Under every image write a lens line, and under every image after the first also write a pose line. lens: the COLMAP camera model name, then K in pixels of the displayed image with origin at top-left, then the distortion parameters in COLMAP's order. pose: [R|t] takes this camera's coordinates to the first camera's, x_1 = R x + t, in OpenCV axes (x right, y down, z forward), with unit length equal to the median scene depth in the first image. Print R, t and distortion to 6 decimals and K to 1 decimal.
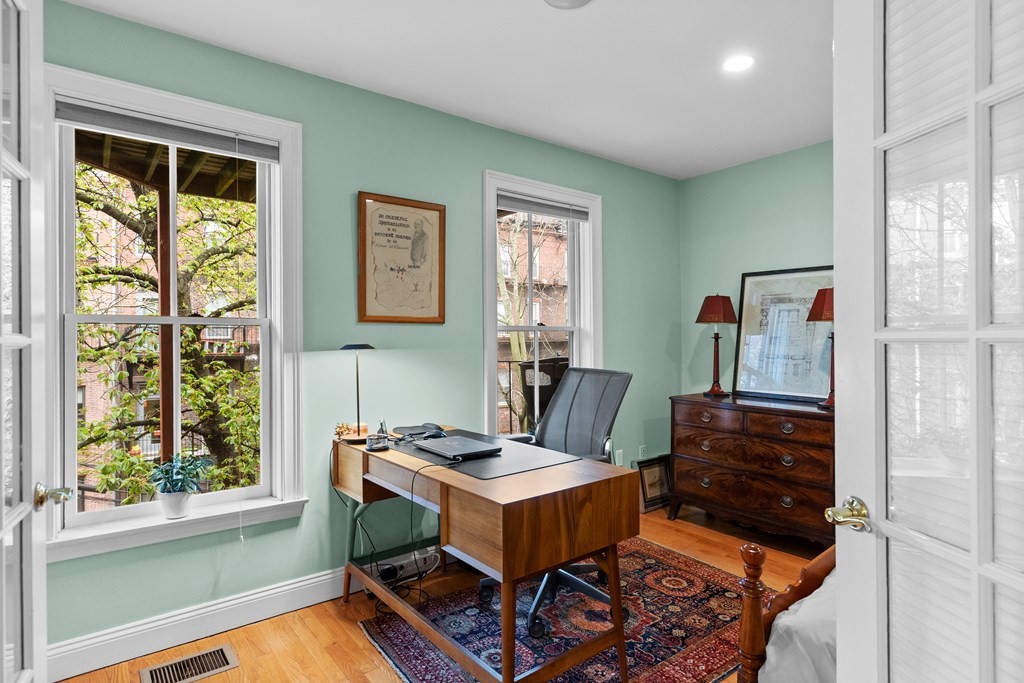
lens RADIAL K [[553.8, 0, 513.3], [0, 553.8, 341.9], [0, 0, 1]] dist [-0.000015, 0.001865]
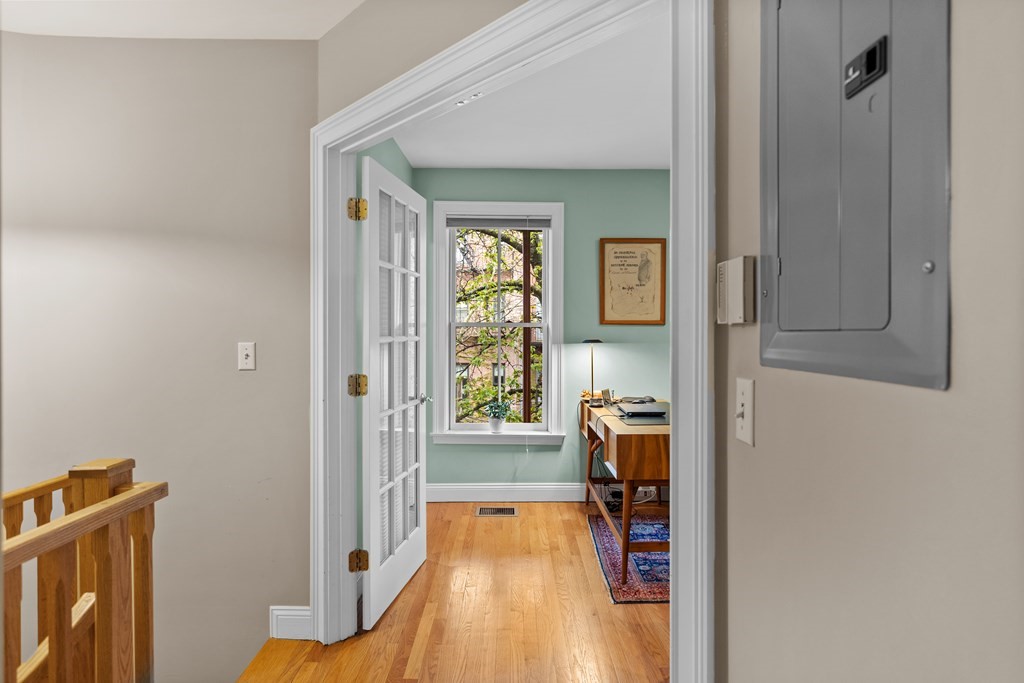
lens RADIAL K [[553.8, 0, 512.0], [0, 553.8, 336.0], [0, 0, 1]] dist [-0.000015, 0.001865]
pose [[0.784387, 0.013887, -0.620116, 0.501269], [-0.008569, 0.999897, 0.011553, -0.021377], [0.620212, -0.003748, 0.784425, -0.358100]]
